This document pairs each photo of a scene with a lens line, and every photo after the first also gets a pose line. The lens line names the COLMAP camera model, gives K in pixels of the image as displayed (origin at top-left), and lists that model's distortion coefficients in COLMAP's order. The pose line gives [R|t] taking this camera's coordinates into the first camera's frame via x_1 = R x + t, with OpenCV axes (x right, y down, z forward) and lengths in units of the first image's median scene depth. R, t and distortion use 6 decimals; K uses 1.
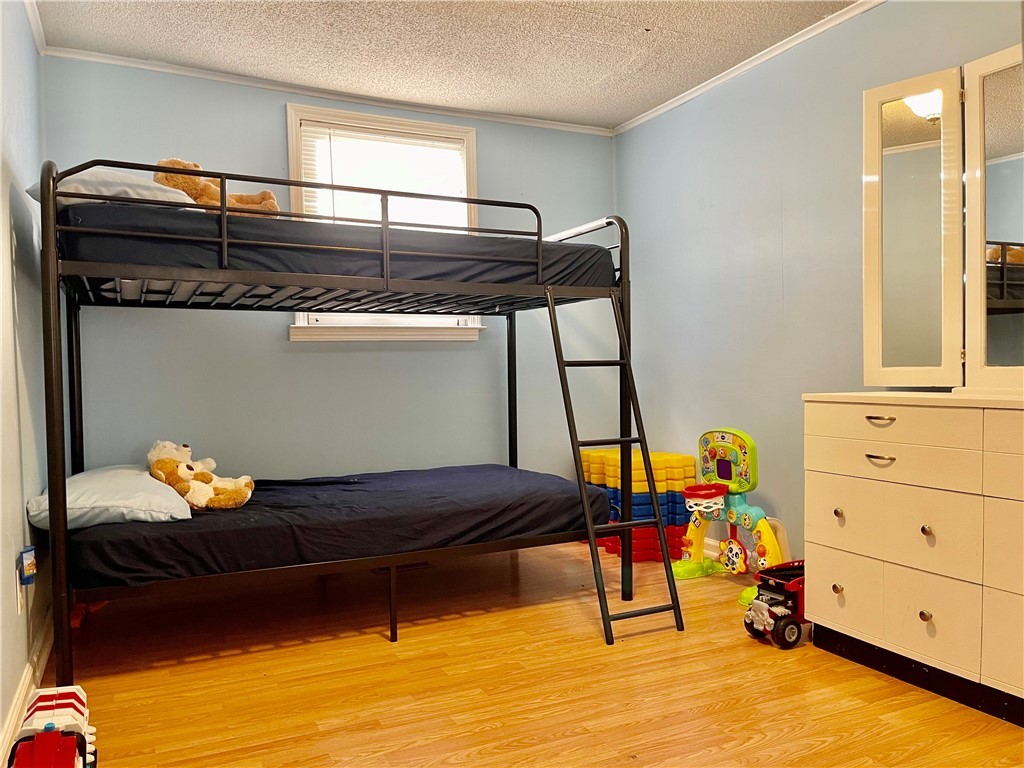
lens RADIAL K [[778.9, 0, 512.3], [0, 778.9, 384.6], [0, 0, 1]] dist [-0.016420, -0.004954]
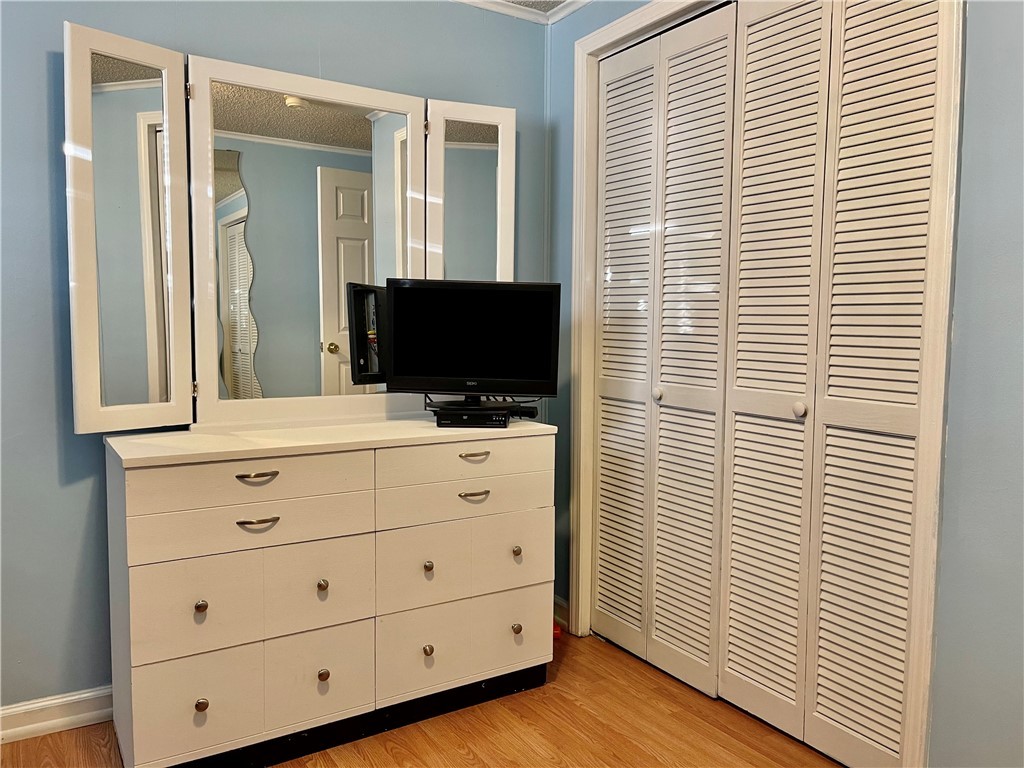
lens RADIAL K [[778.9, 0, 512.9], [0, 778.9, 386.8], [0, 0, 1]] dist [-0.016420, -0.004954]
pose [[-0.092815, -0.066025, 0.993492, -0.369141], [0.015115, 0.997591, 0.067709, -0.102795], [-0.995569, 0.021301, -0.091593, 0.788993]]
